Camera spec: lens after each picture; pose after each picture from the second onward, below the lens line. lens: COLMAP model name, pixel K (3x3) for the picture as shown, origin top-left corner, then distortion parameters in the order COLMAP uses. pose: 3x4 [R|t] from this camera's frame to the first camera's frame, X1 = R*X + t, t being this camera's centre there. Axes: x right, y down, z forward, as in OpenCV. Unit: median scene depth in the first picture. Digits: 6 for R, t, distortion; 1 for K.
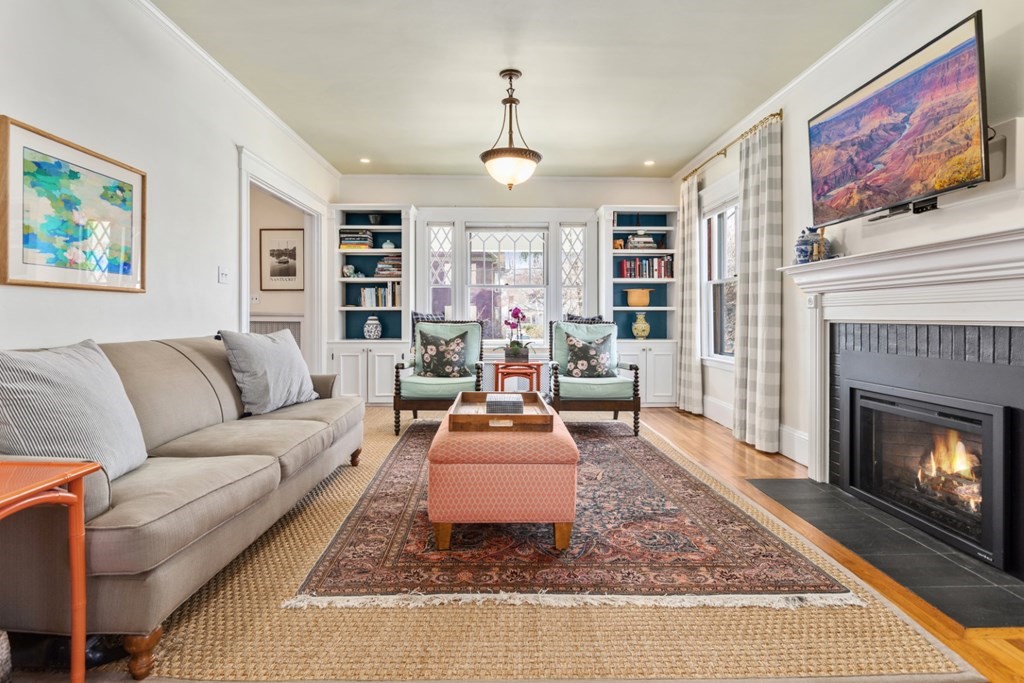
lens RADIAL K [[517.8, 0, 509.3], [0, 517.8, 316.7], [0, 0, 1]] dist [-0.002824, -0.000157]
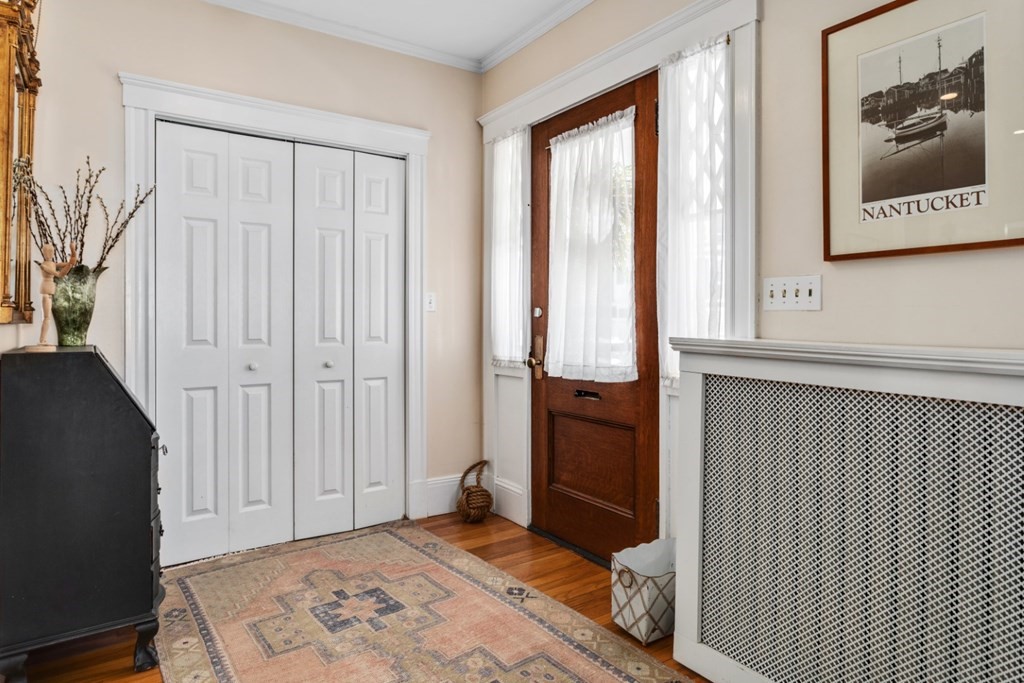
lens RADIAL K [[598.4, 0, 508.1], [0, 598.4, 321.4], [0, 0, 1]] dist [-0.002945, 0.000365]
pose [[0.533672, 0.000114, -0.845691, -0.749873], [-0.004054, 0.999989, -0.002423, -0.042831], [0.845682, 0.004721, 0.533667, 1.703139]]
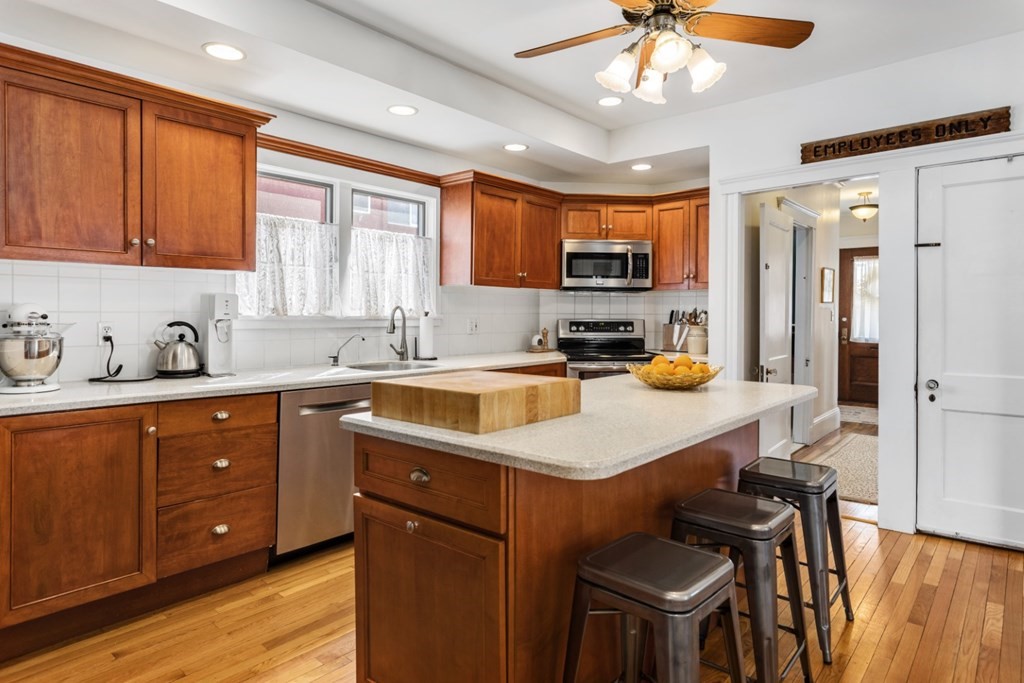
lens RADIAL K [[586.0, 0, 515.5], [0, 586.0, 316.1], [0, 0, 1]] dist [-0.006404, 0.000100]
pose [[0.737106, 0.009311, -0.675713, -0.935018], [-0.009728, 0.999948, 0.003167, -0.074225], [0.675707, 0.004239, 0.737158, -1.269067]]
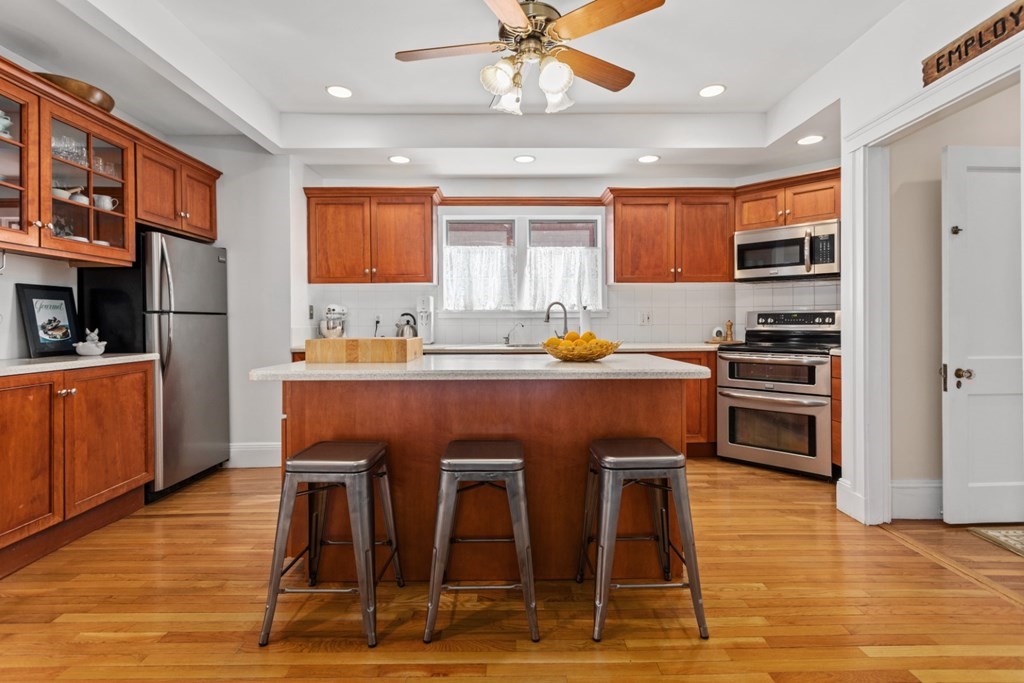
lens RADIAL K [[485.0, 0, 512.5], [0, 485.0, 323.8], [0, 0, 1]] dist [0.002435, 0.000103]
pose [[-0.014832, 0.006595, -0.999868, -0.494173], [-0.000097, 0.999978, 0.006597, -0.027624], [0.999890, 0.000194, -0.014831, -0.468241]]
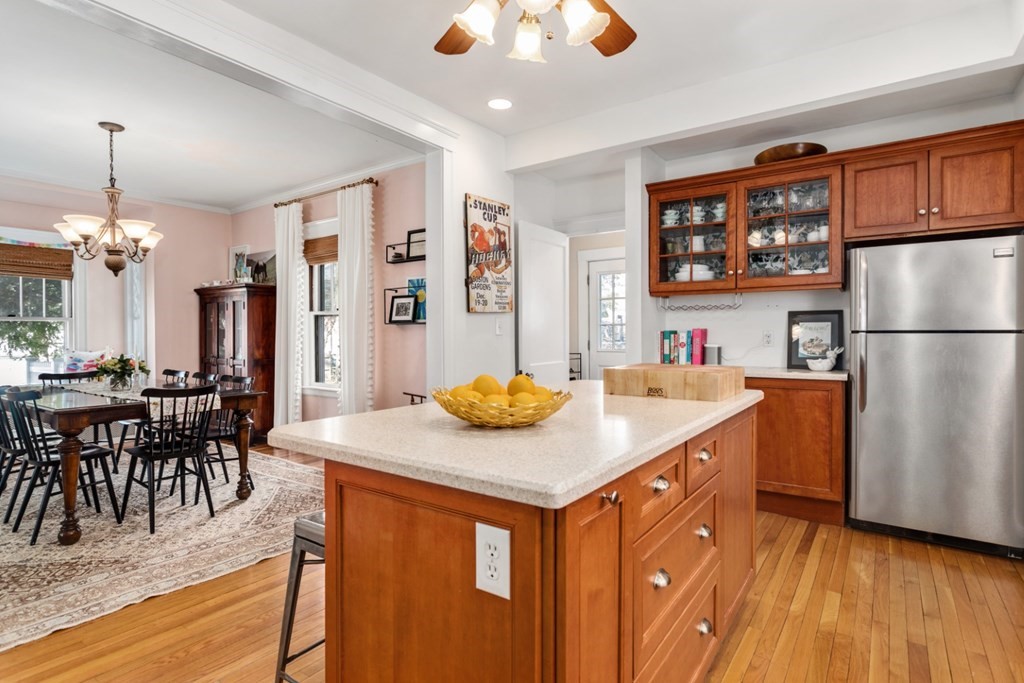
lens RADIAL K [[527.5, 0, 511.4], [0, 527.5, 334.4], [0, 0, 1]] dist [0.000159, 0.000623]
pose [[-0.798491, 0.002610, 0.602001, -1.776651], [0.007898, 0.999950, 0.006141, -0.056767], [-0.601955, 0.009658, -0.798472, 0.117478]]
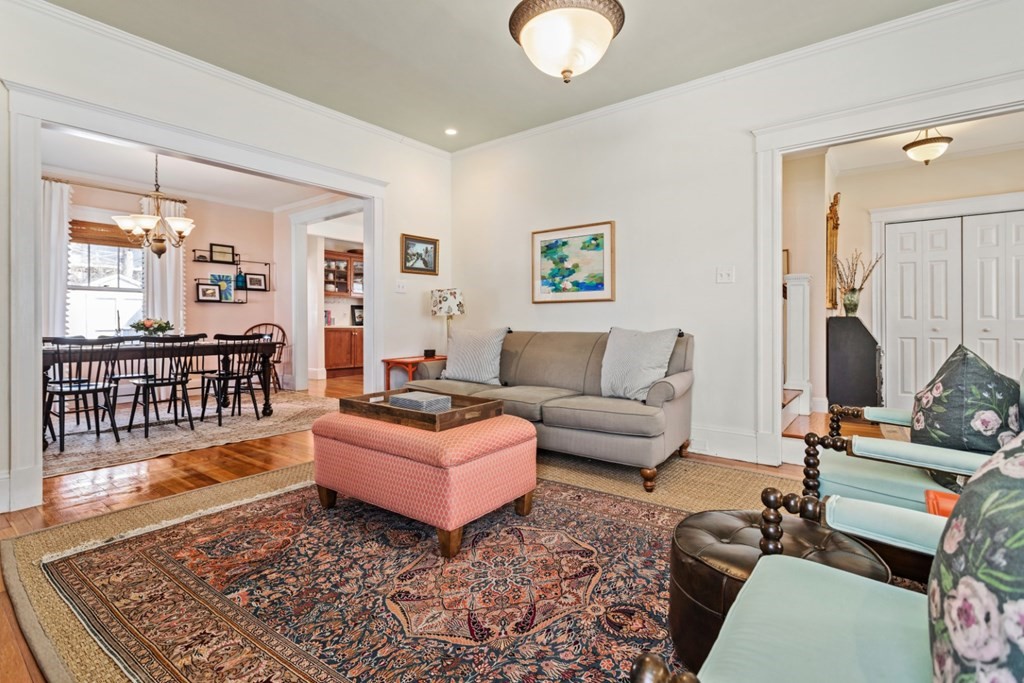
lens RADIAL K [[485.0, 0, 512.5], [0, 485.0, 323.8], [0, 0, 1]] dist [0.002435, 0.000103]
pose [[-0.630928, 0.002827, -0.775836, 0.624529], [-0.002003, 0.999984, 0.005273, 0.014920], [0.775838, 0.004881, -0.630913, 1.813571]]
